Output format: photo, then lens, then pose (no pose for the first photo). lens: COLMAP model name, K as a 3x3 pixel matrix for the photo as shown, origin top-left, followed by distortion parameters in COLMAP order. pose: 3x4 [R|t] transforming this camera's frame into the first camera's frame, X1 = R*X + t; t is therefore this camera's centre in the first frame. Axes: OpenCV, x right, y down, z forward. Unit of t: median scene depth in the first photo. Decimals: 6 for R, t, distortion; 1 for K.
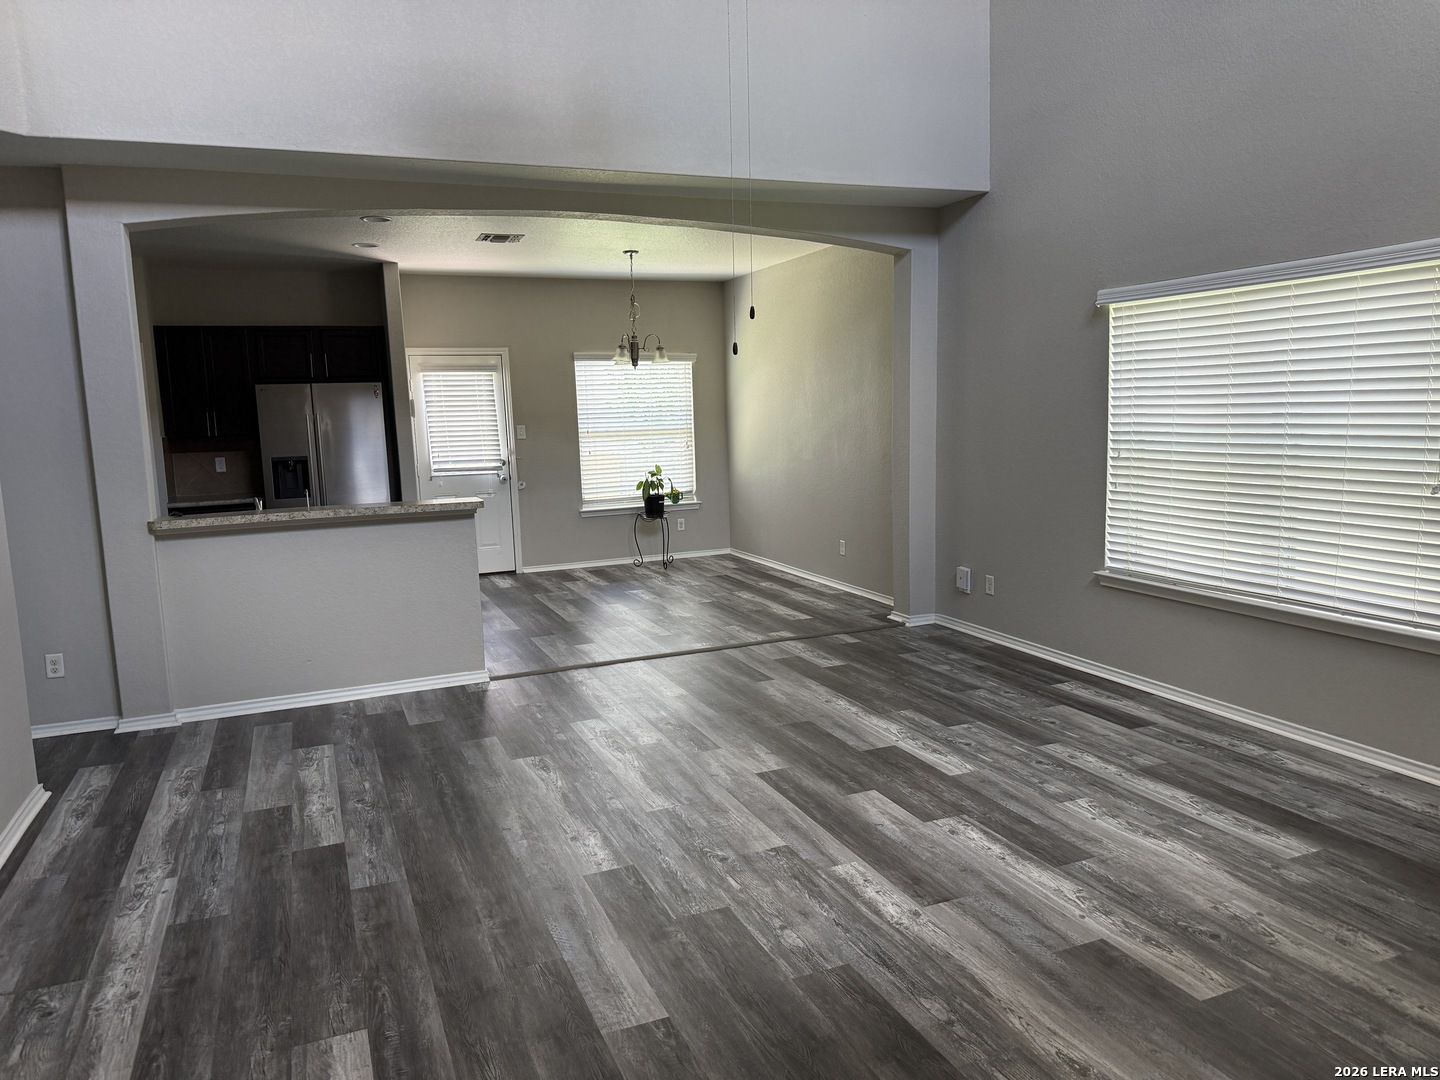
lens RADIAL K [[1004.7, 0, 720.0], [0, 1004.7, 544.2], [0, 0, 1]] dist [0.075189, -0.095515]
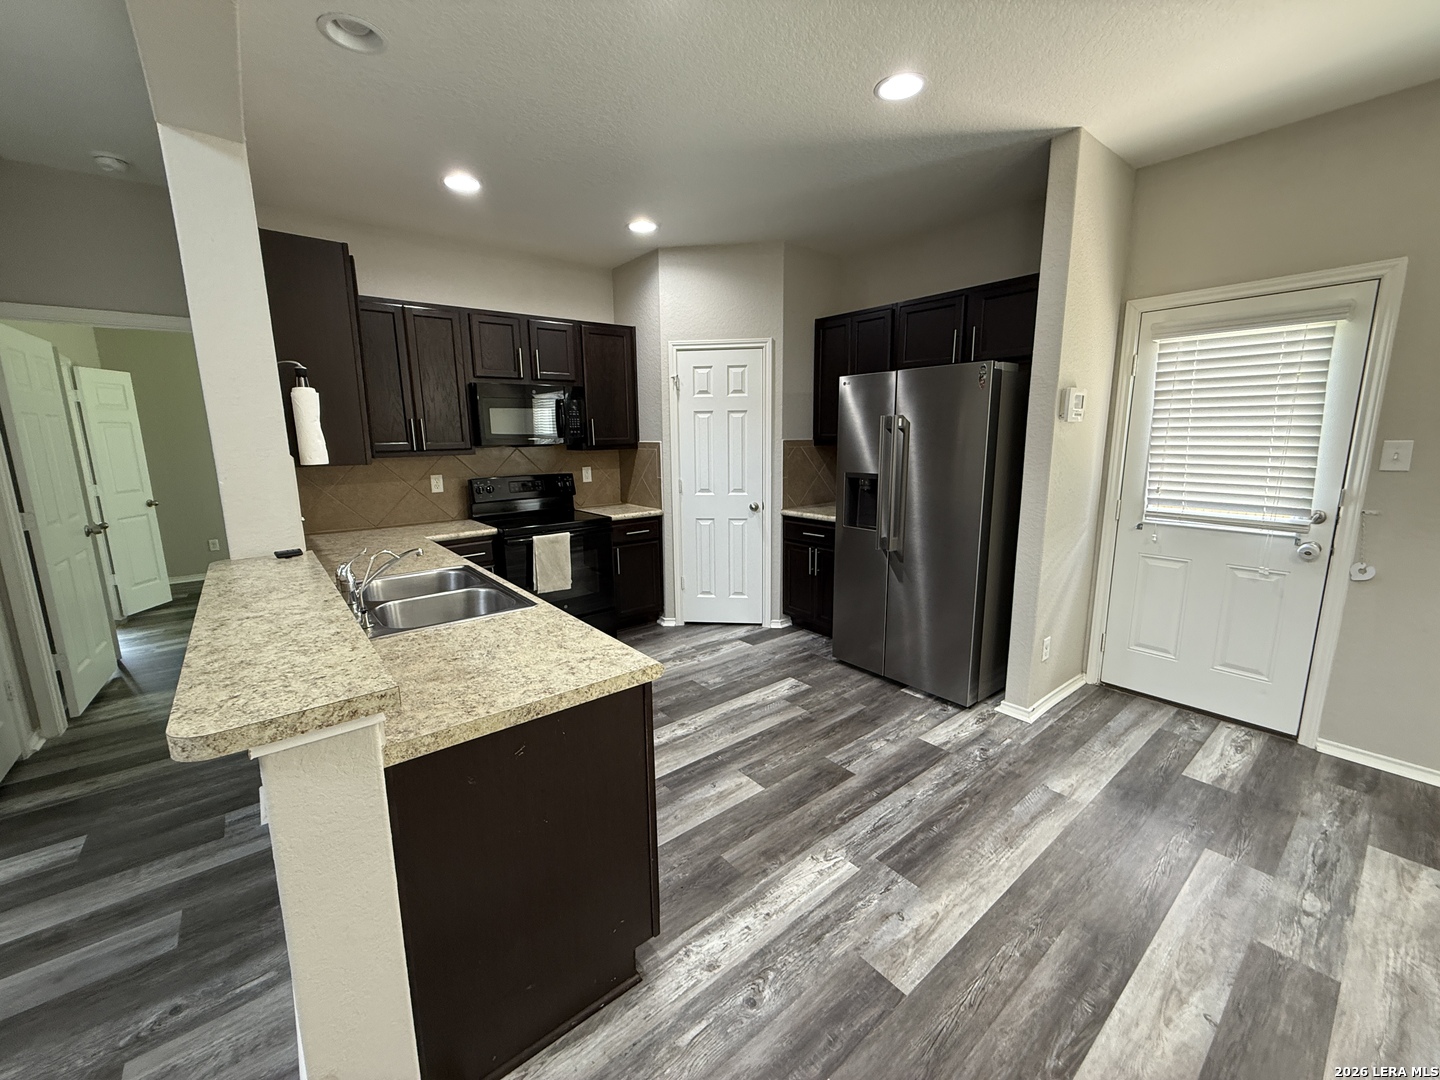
lens RADIAL K [[575.1, 0, 715.4], [0, 575.1, 536.8], [0, 0, 1]] dist [-0.000703, 0.000782]
pose [[0.279765, 0.198505, -0.939323, -0.073370], [-0.124483, 0.977632, 0.169525, -0.153620], [0.951964, 0.069503, 0.298217, 1.211270]]
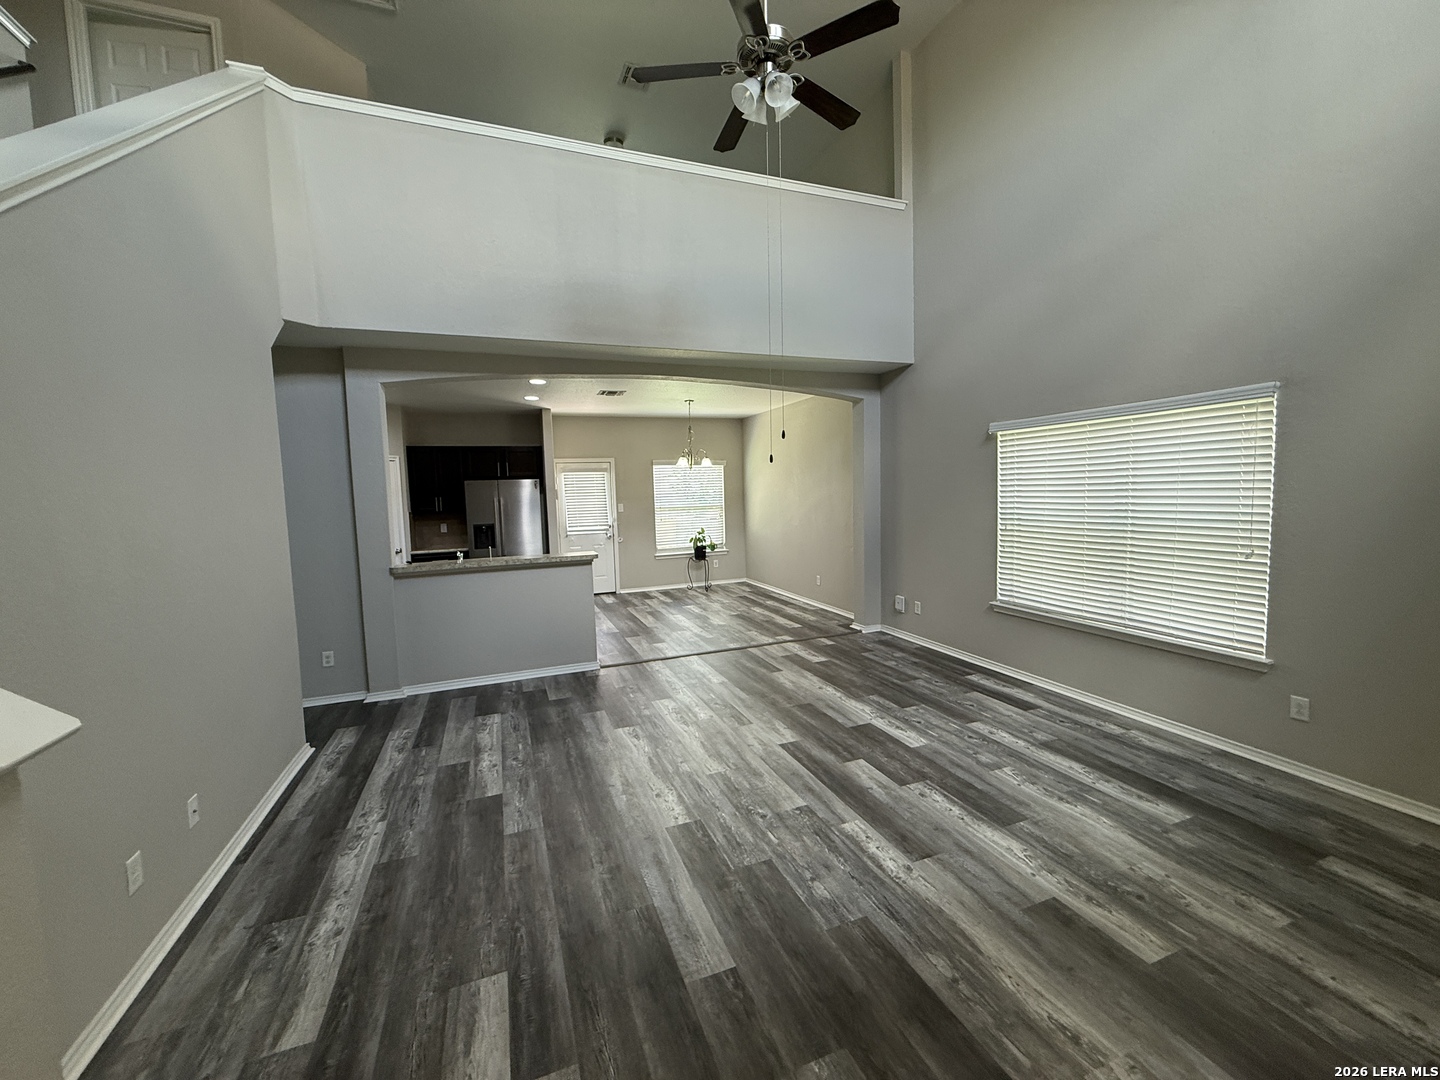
lens RADIAL K [[575.1, 0, 715.6], [0, 575.1, 531.4], [0, 0, 1]] dist [-0.000703, 0.000782]
pose [[0.999632, 0.004081, -0.026800, -0.029848], [-0.005803, 0.997902, -0.064489, -0.023760], [0.026481, 0.064621, 0.997558, 0.114299]]
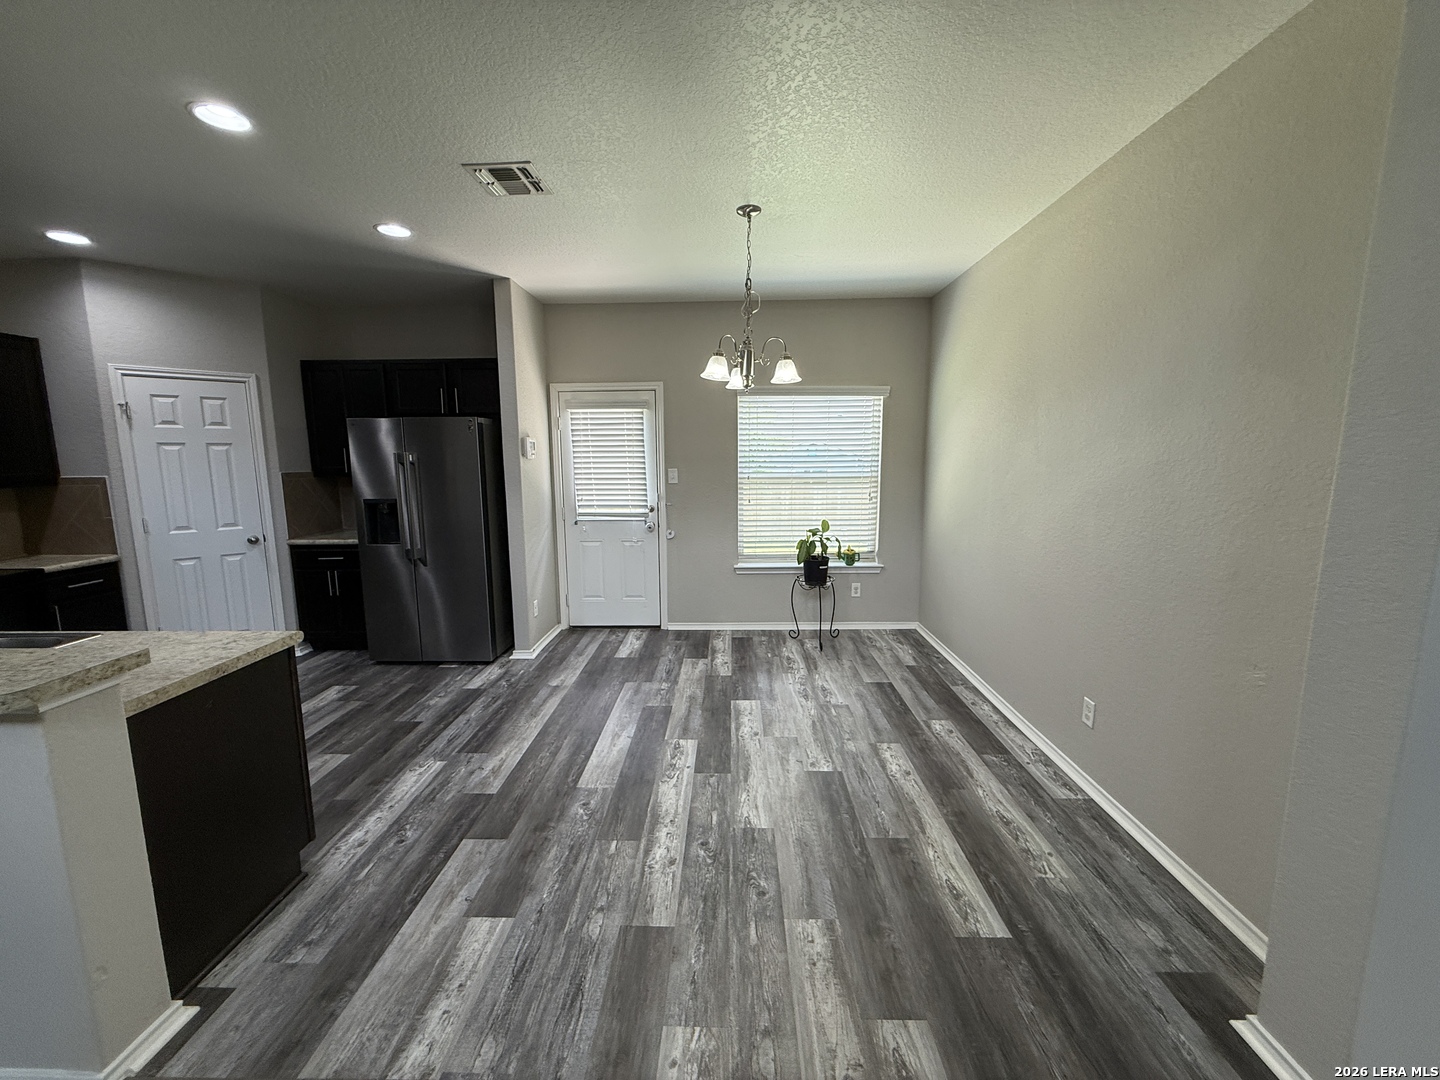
lens RADIAL K [[575.1, 0, 714.7], [0, 575.1, 535.8], [0, 0, 1]] dist [-0.000703, 0.000782]
pose [[0.912620, 0.079595, -0.400987, 0.087298], [-0.074670, 0.996817, 0.027923, -0.139983], [0.401933, 0.004458, 0.915658, 1.019187]]
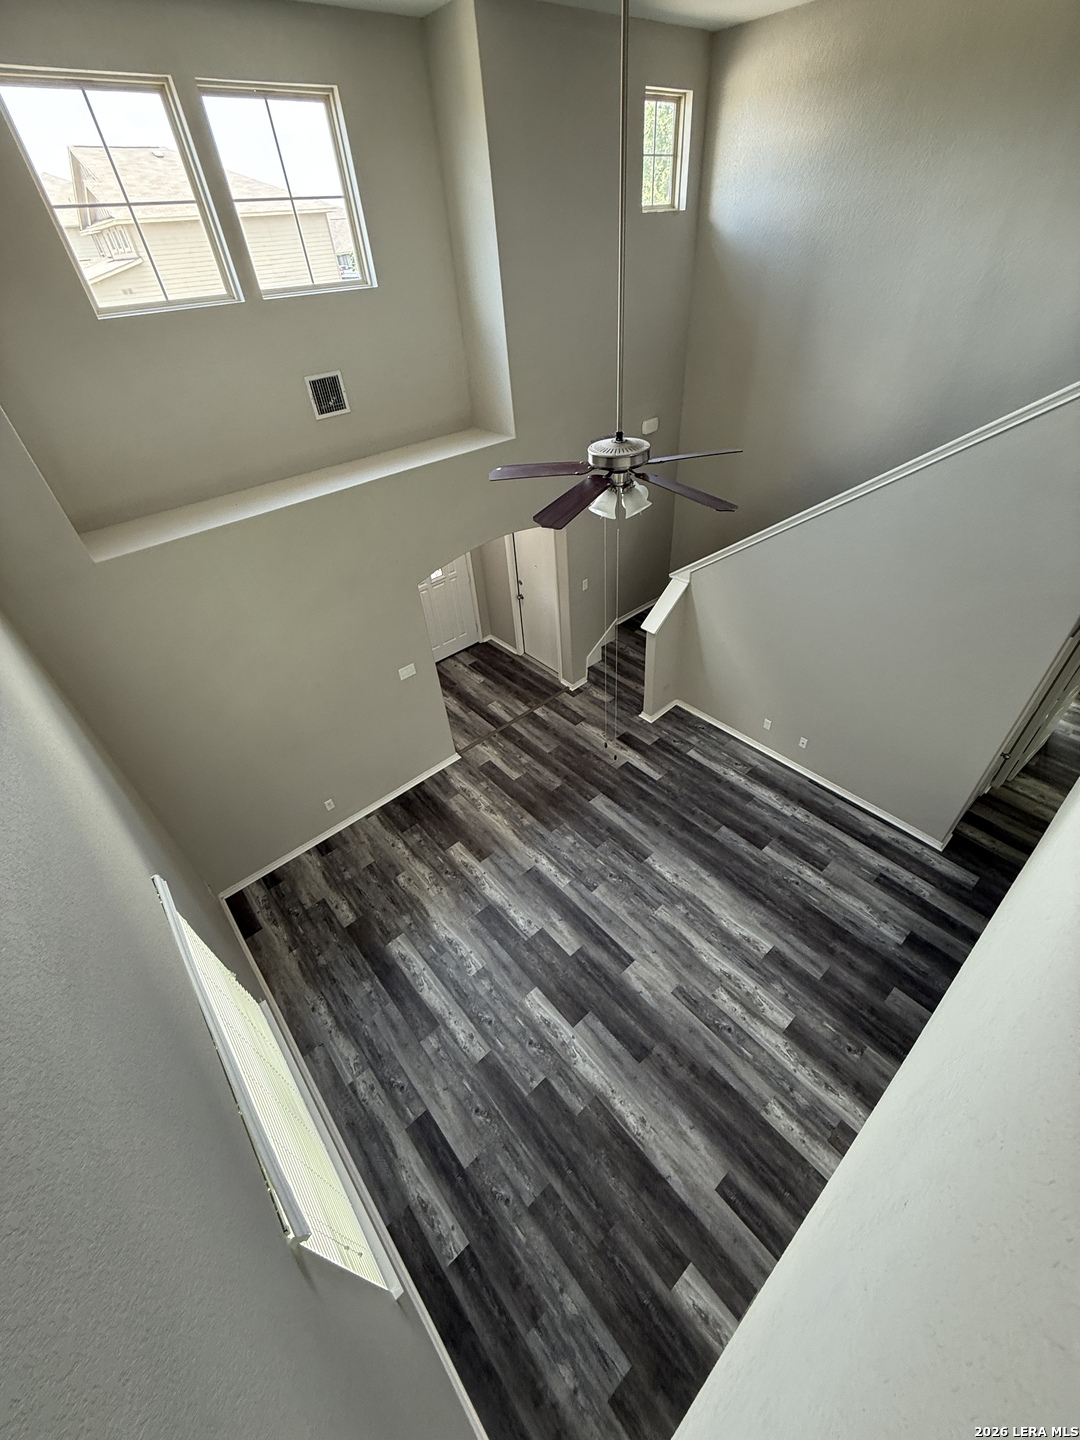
lens RADIAL K [[575.1, 0, 542.4], [0, 575.1, 717.3], [0, 0, 1]] dist [-0.000703, 0.000782]
pose [[-0.944799, 0.274649, -0.178671, 0.221402], [0.054221, 0.668848, 0.741419, -0.734242], [0.323134, 0.690804, -0.646819, 1.105383]]
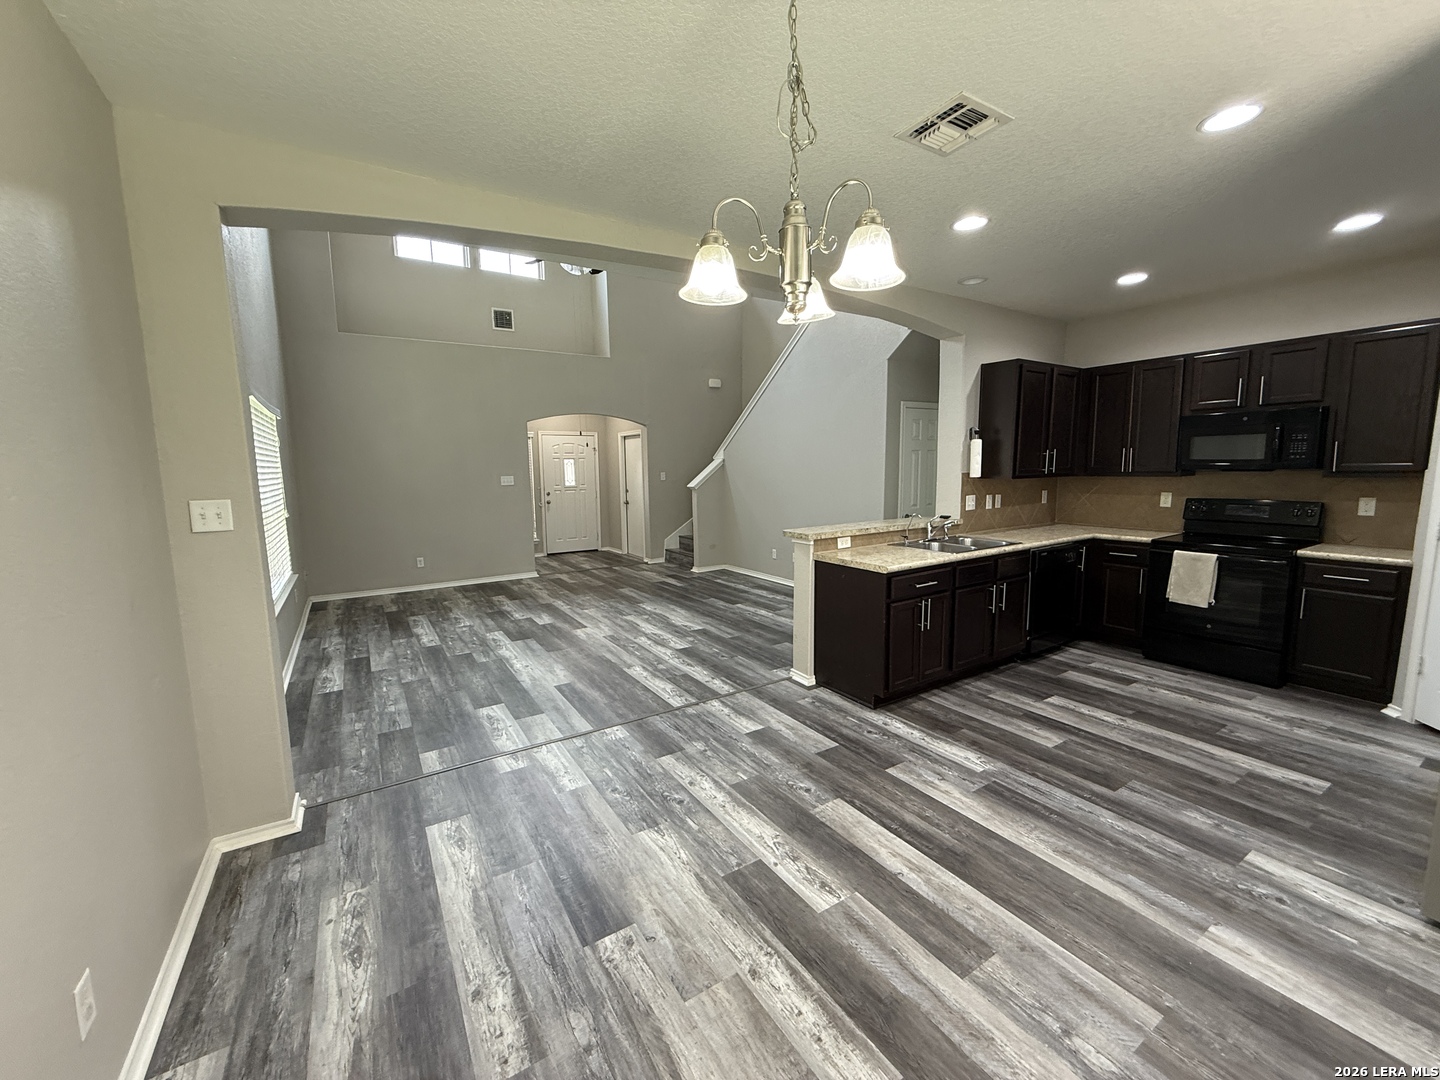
lens RADIAL K [[575.1, 0, 715.1], [0, 575.1, 536.6], [0, 0, 1]] dist [-0.000703, 0.000782]
pose [[-0.984846, 0.067709, -0.159667, -0.044581], [0.024351, 0.965507, 0.259236, -0.247304], [0.171712, 0.251420, -0.952525, 1.857356]]
